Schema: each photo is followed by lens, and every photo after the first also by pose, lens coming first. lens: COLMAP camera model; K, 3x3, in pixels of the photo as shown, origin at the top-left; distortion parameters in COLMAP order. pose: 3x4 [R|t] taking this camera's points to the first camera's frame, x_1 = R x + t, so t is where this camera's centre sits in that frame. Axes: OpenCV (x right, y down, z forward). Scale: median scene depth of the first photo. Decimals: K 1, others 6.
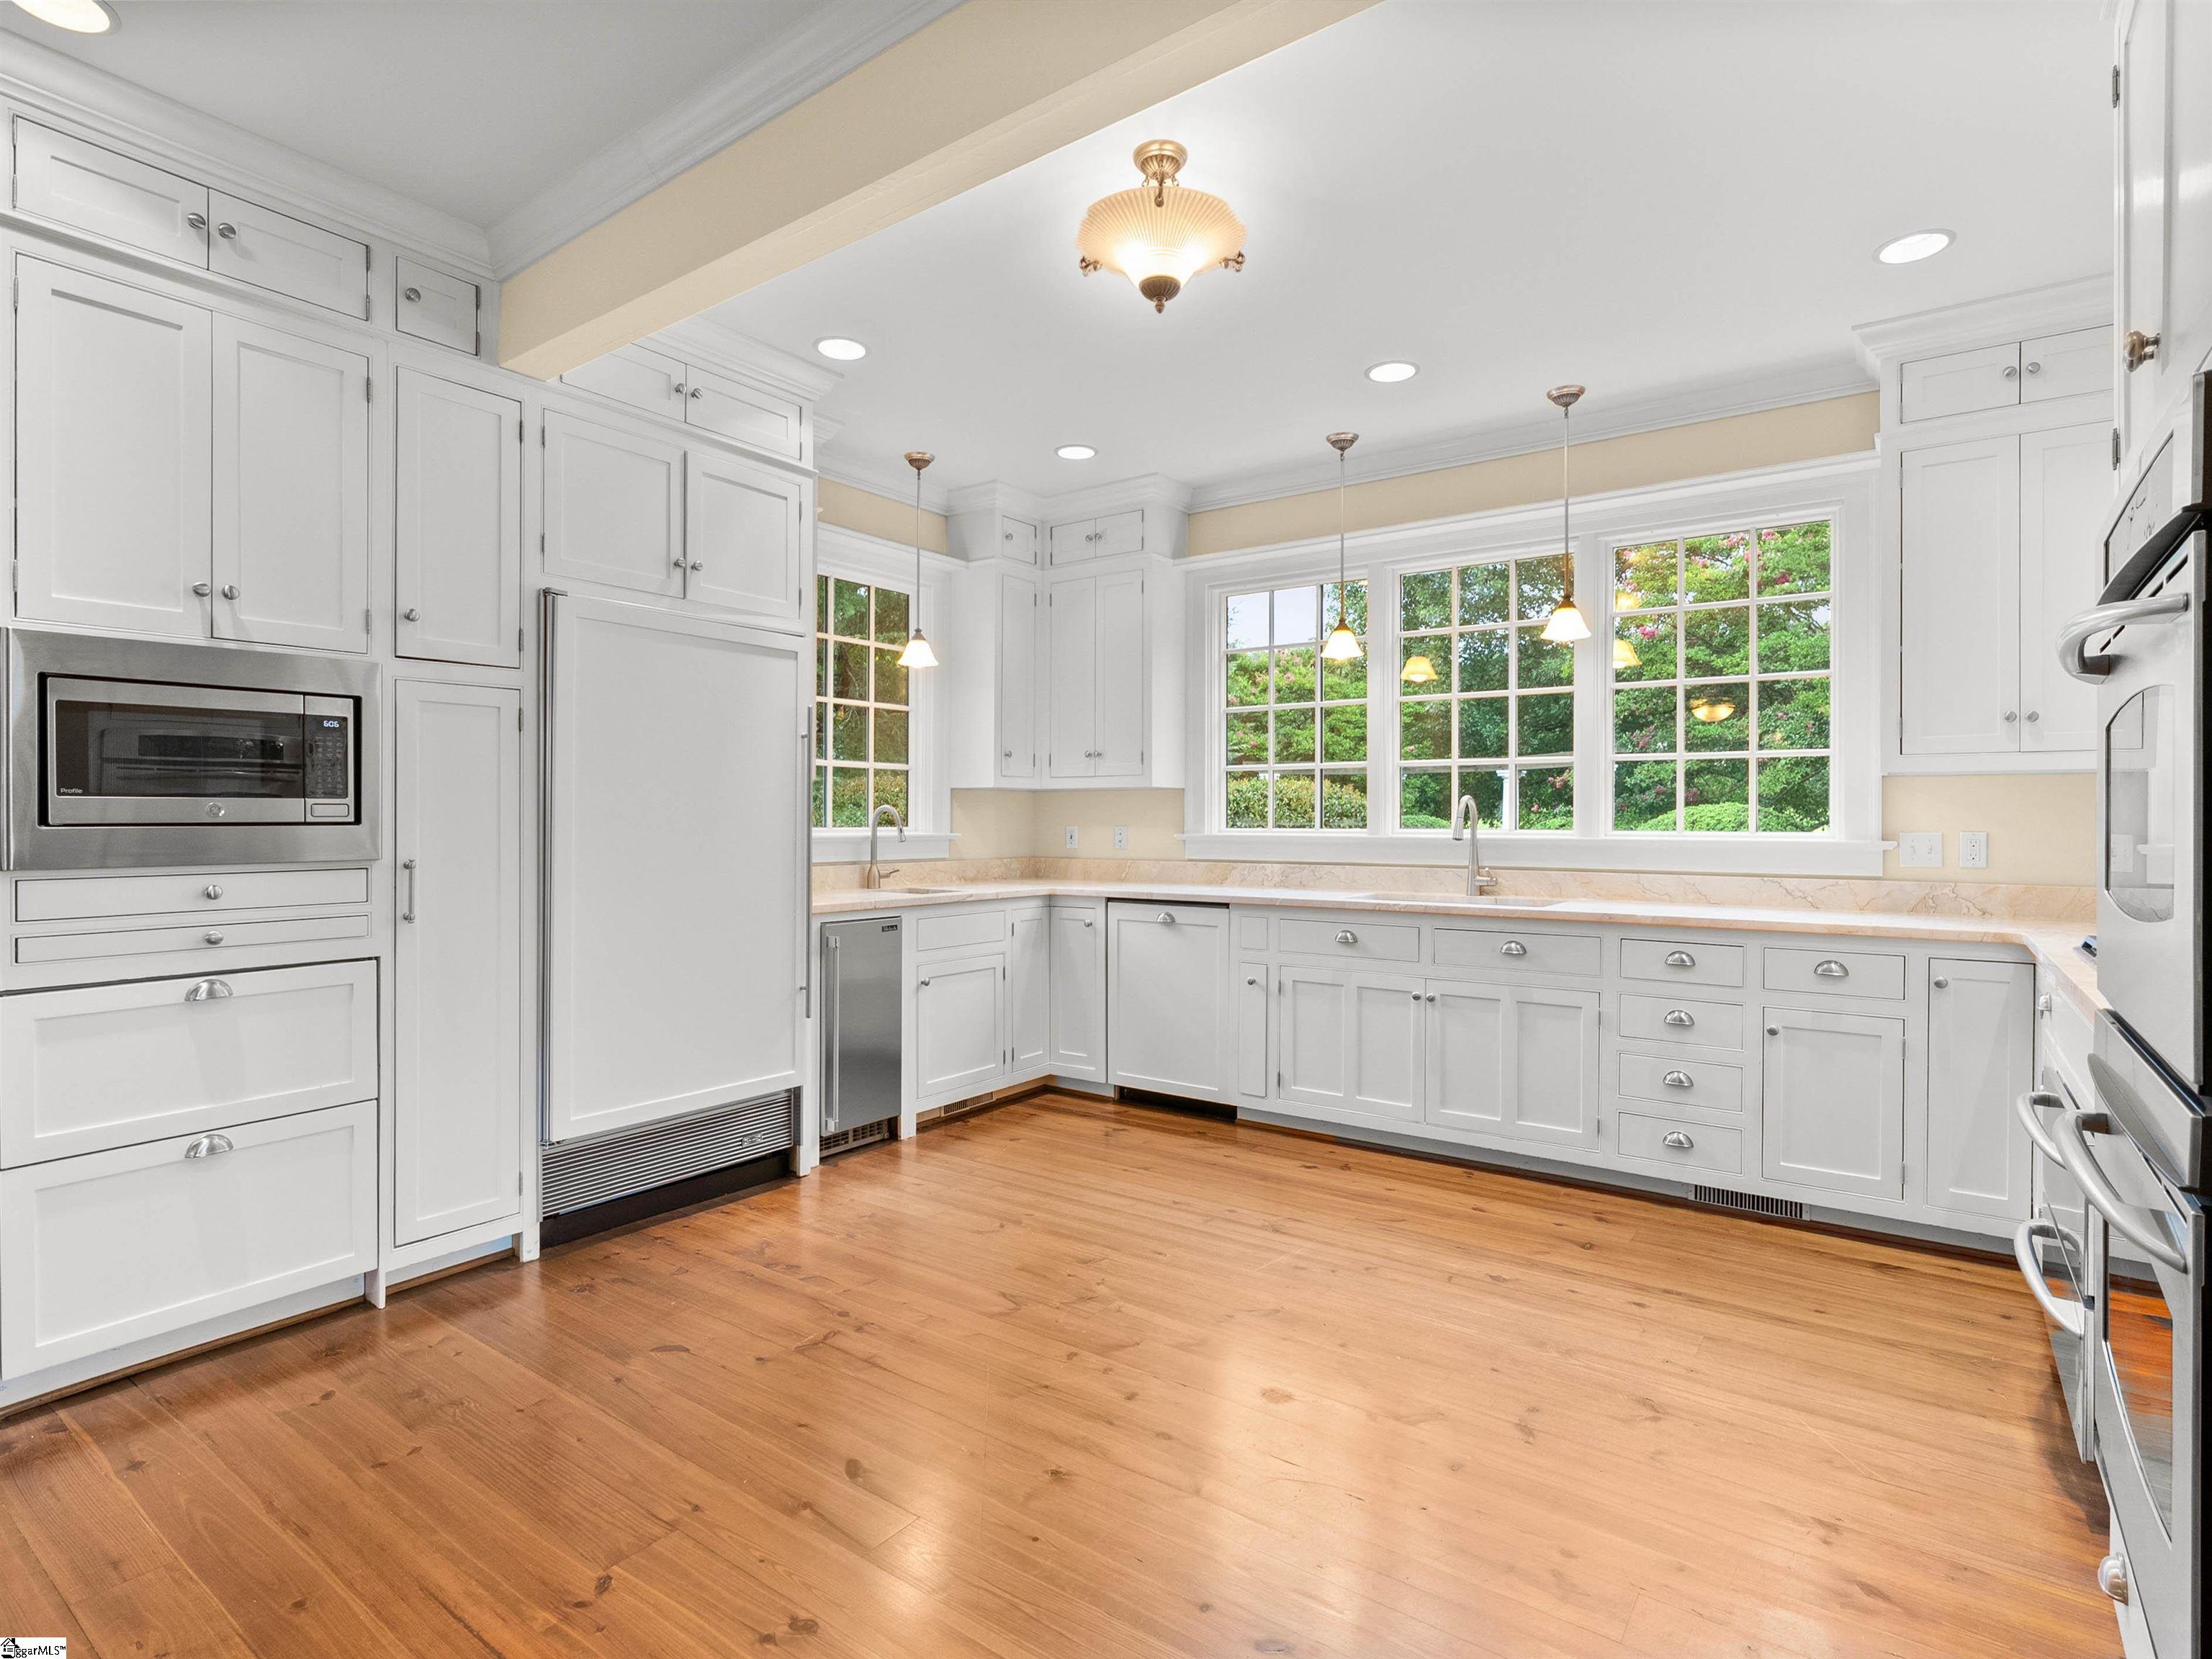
lens RADIAL K [[1127.8, 0, 1111.2], [0, 1127.8, 820.9], [0, 0, 1]] dist [-0.011967, 0.002864]
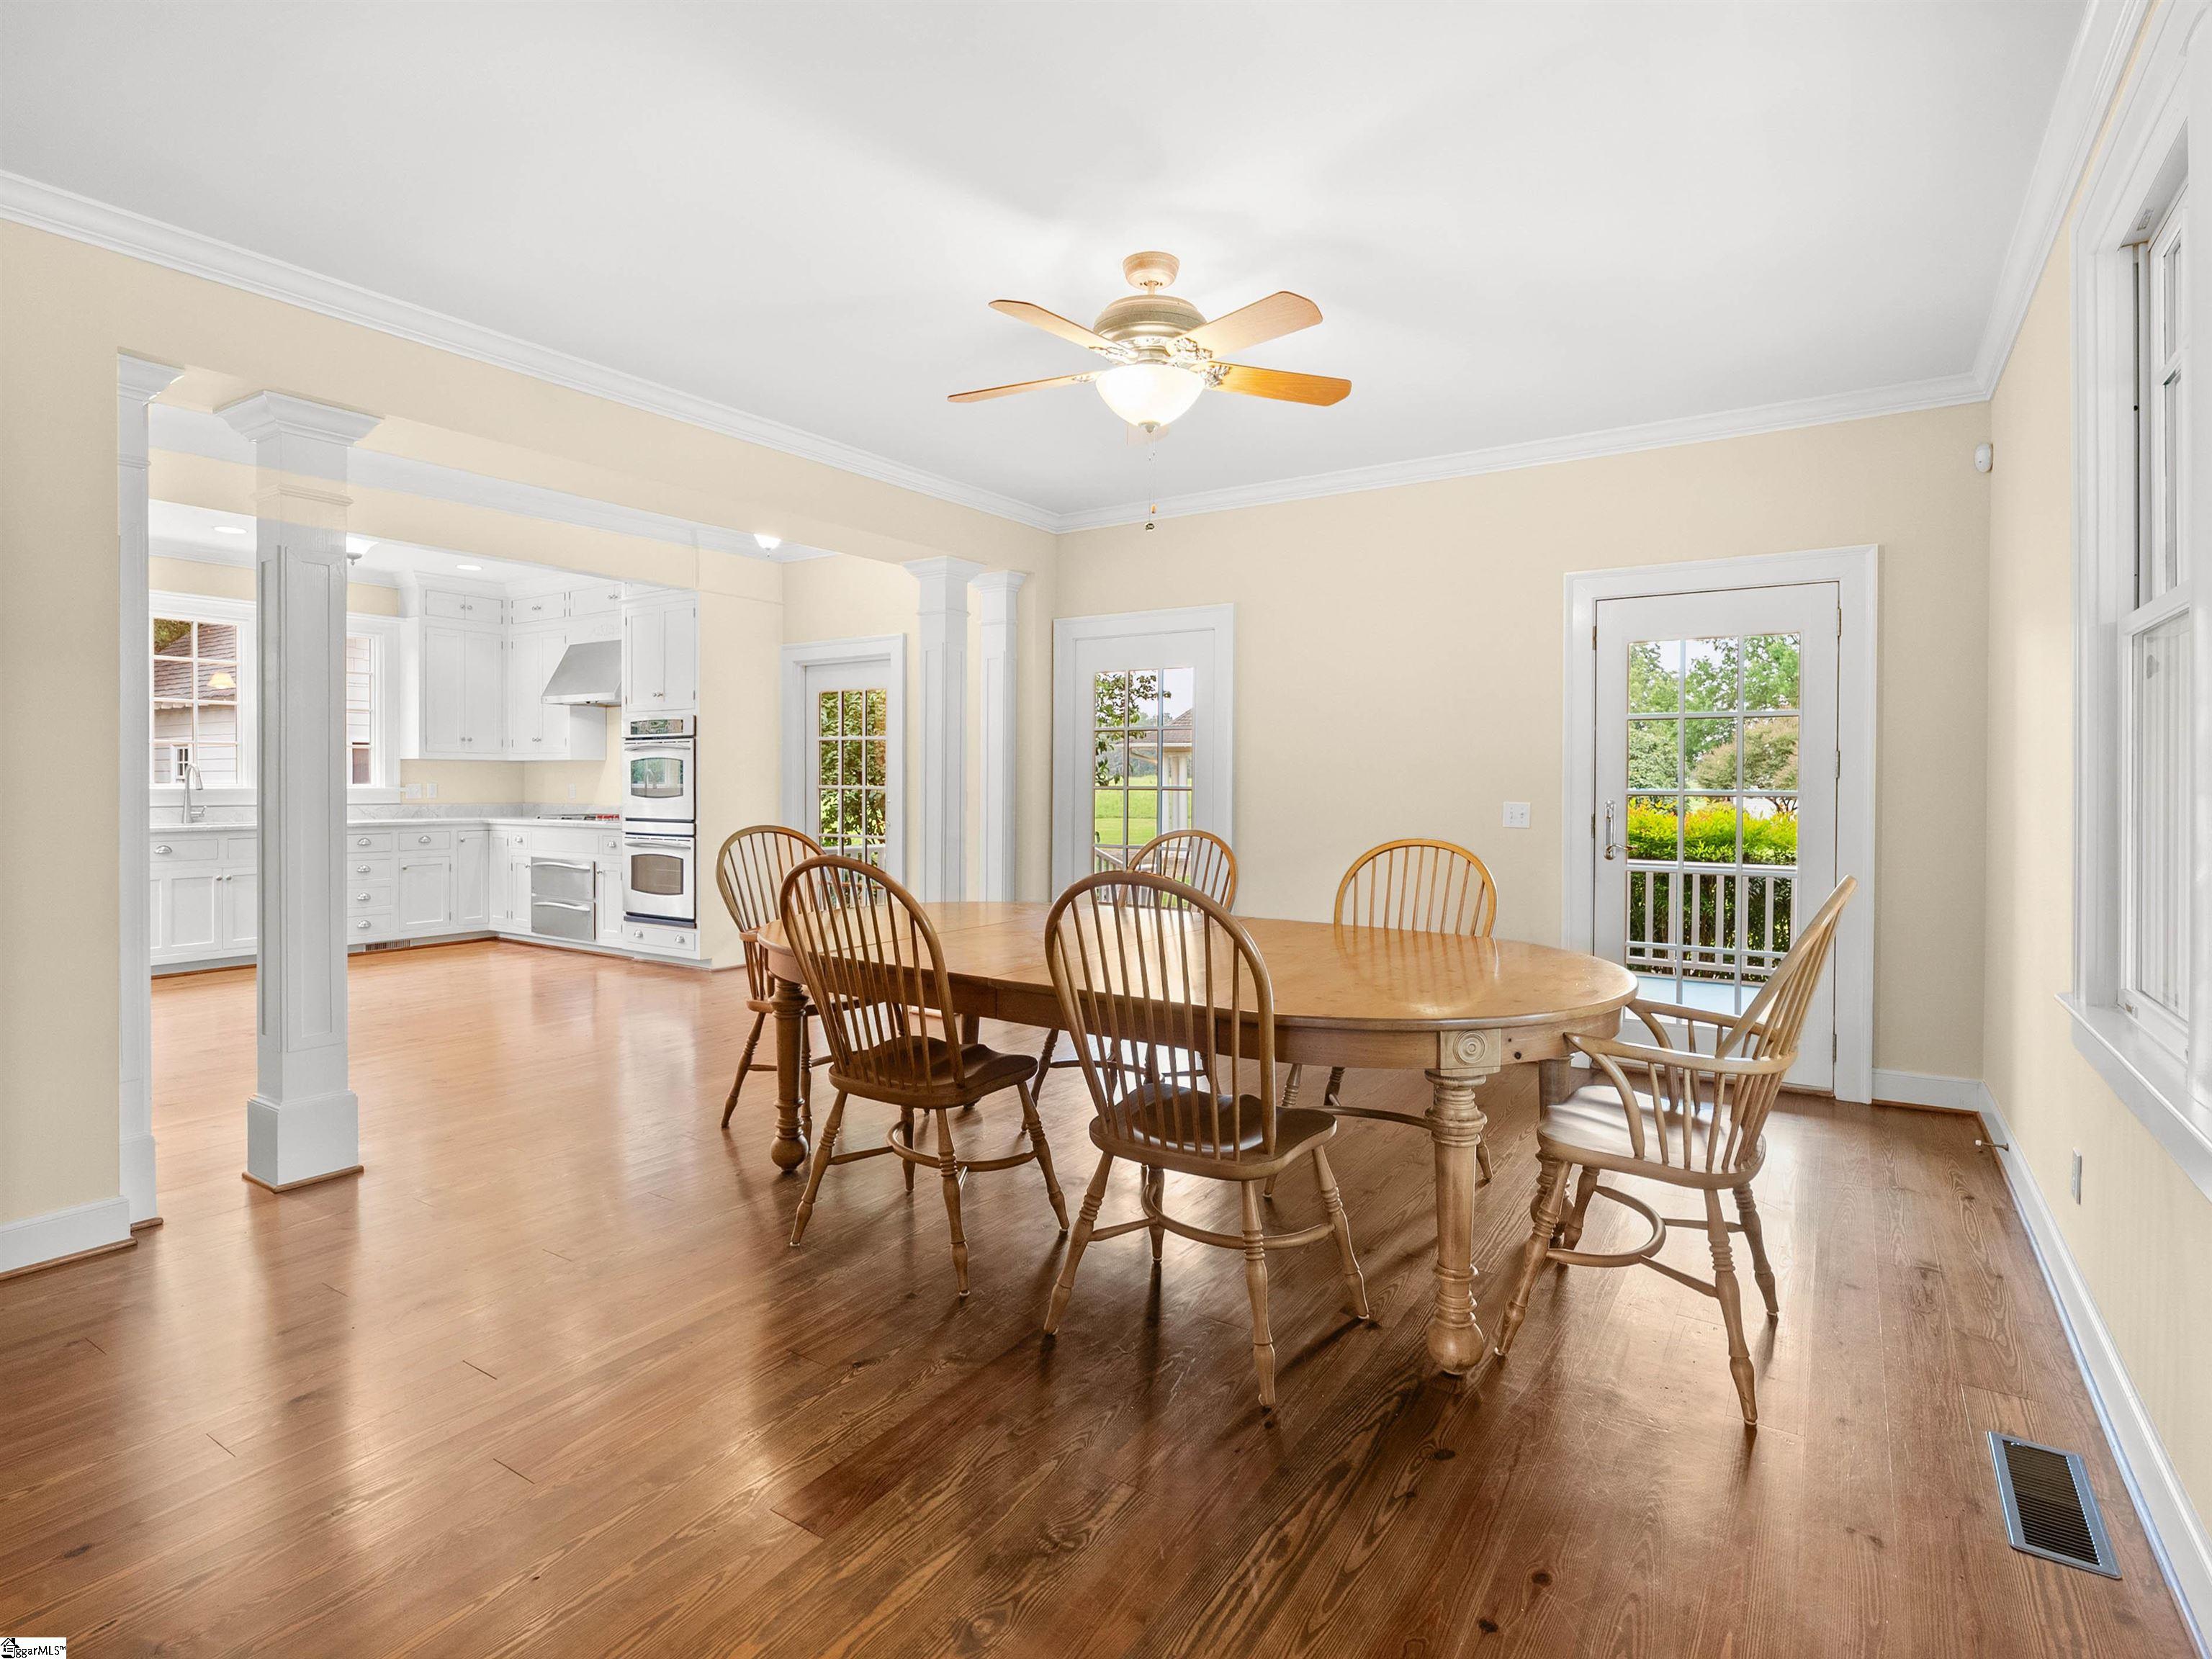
lens RADIAL K [[1127.8, 0, 1113.7], [0, 1127.8, 788.2], [0, 0, 1]] dist [-0.011967, 0.002864]
pose [[-0.047472, -0.008758, 0.998834, -1.626371], [-0.002812, 0.999959, 0.008634, -0.004824], [-0.998869, -0.002398, -0.047495, -0.337390]]
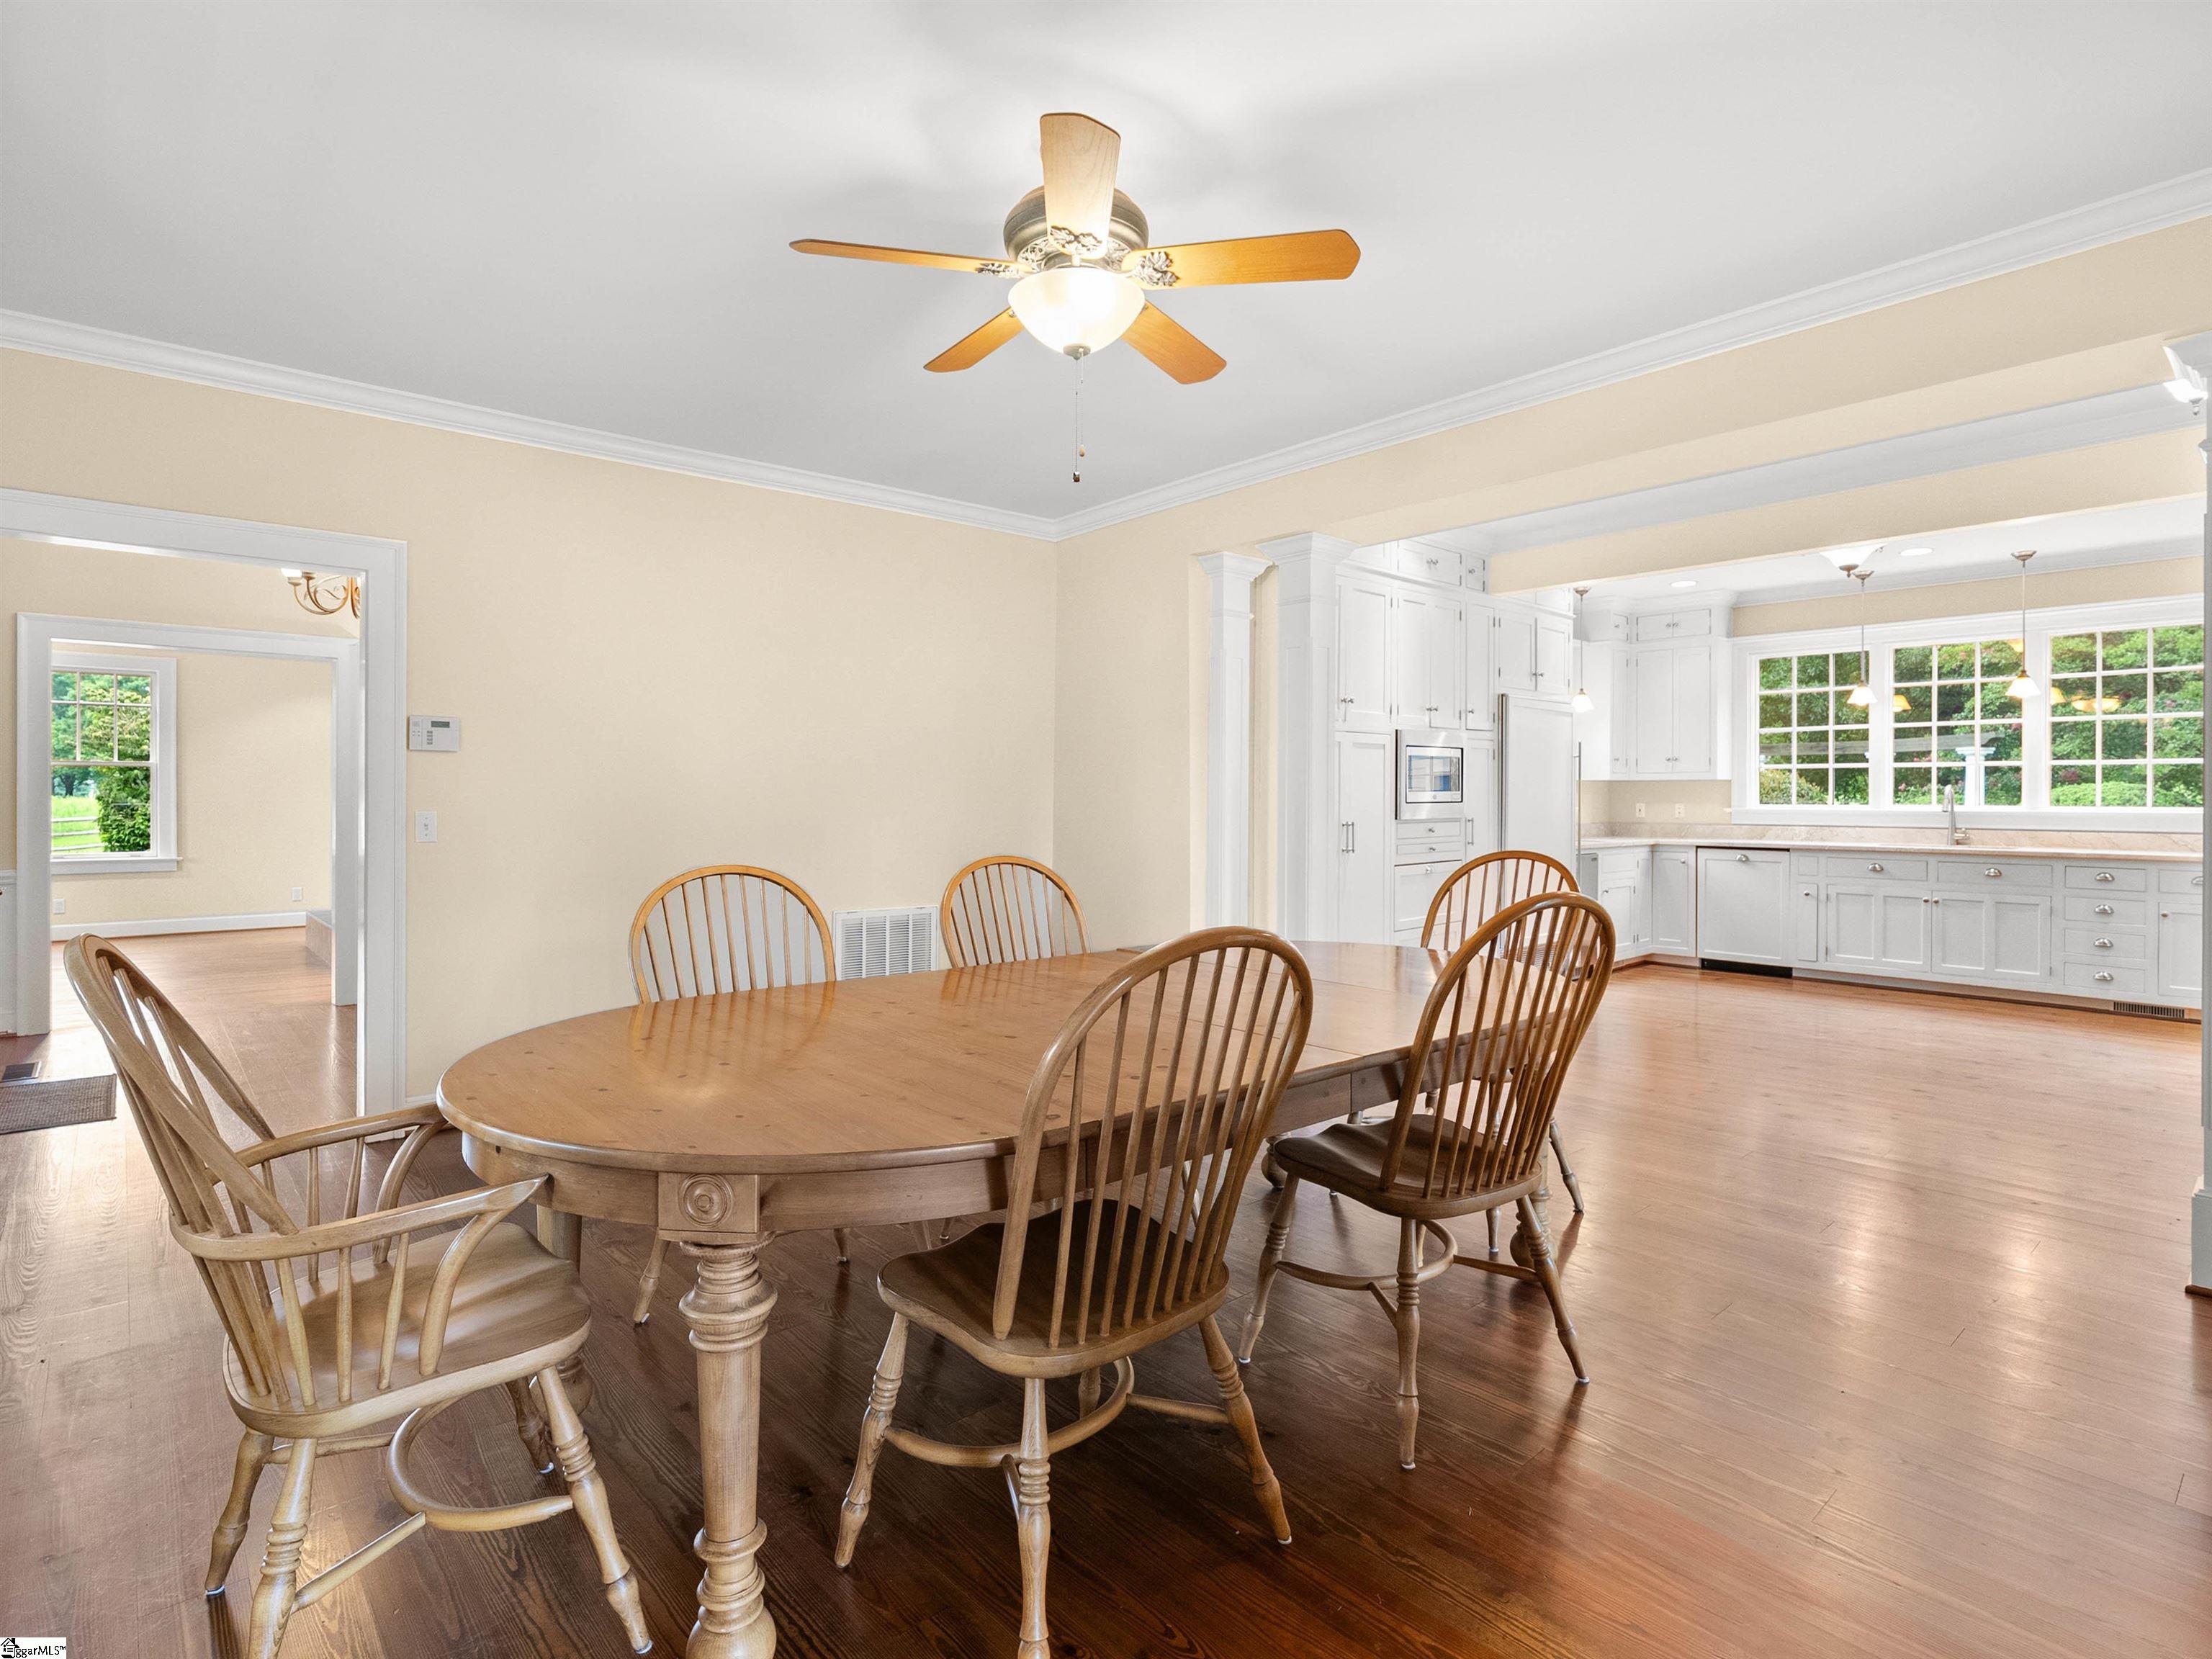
lens RADIAL K [[1127.8, 0, 1101.8], [0, 1127.8, 799.7], [0, 0, 1]] dist [-0.011967, 0.002864]
pose [[0.974997, 0.000952, -0.222217, -0.624658], [-0.000267, 0.999995, 0.003115, -0.006972], [0.222219, -0.002978, 0.974992, -1.043928]]
